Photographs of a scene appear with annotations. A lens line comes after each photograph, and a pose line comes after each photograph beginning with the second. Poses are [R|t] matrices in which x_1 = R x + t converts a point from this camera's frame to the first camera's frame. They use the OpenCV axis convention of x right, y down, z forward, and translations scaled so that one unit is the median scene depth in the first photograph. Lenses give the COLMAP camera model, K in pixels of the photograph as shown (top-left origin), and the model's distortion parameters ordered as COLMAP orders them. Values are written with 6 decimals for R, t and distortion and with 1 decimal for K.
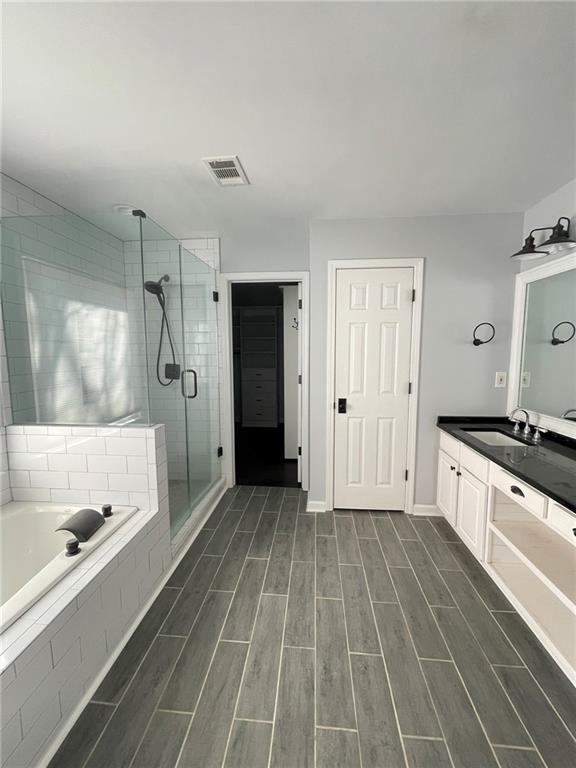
lens RADIAL K [[308.5, 0, 288.1], [0, 308.5, 383.1], [0, 0, 1]] dist [-0.002905, 0.000075]
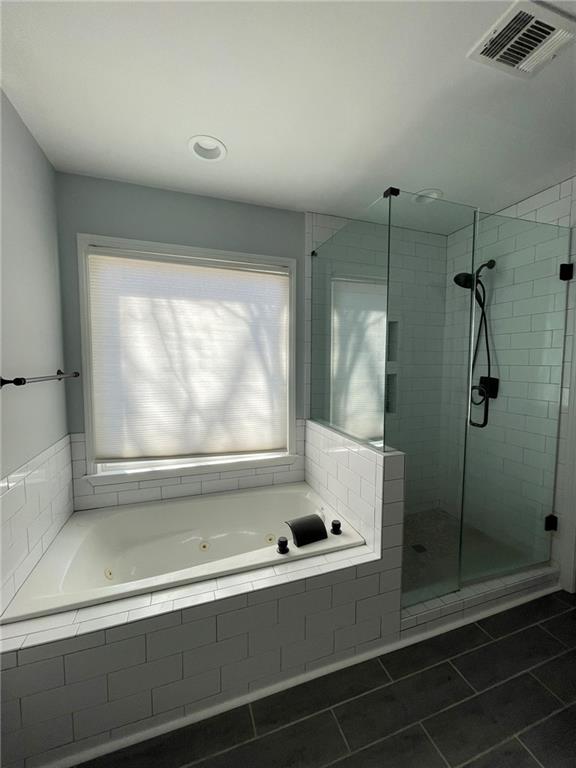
lens RADIAL K [[308.5, 0, 289.2], [0, 308.5, 382.7], [0, 0, 1]] dist [-0.002905, 0.000075]
pose [[0.415057, 0.065667, -0.907422, 0.153940], [-0.098319, 0.994788, 0.027018, -0.031762], [0.904467, 0.078003, 0.419350, 0.369797]]
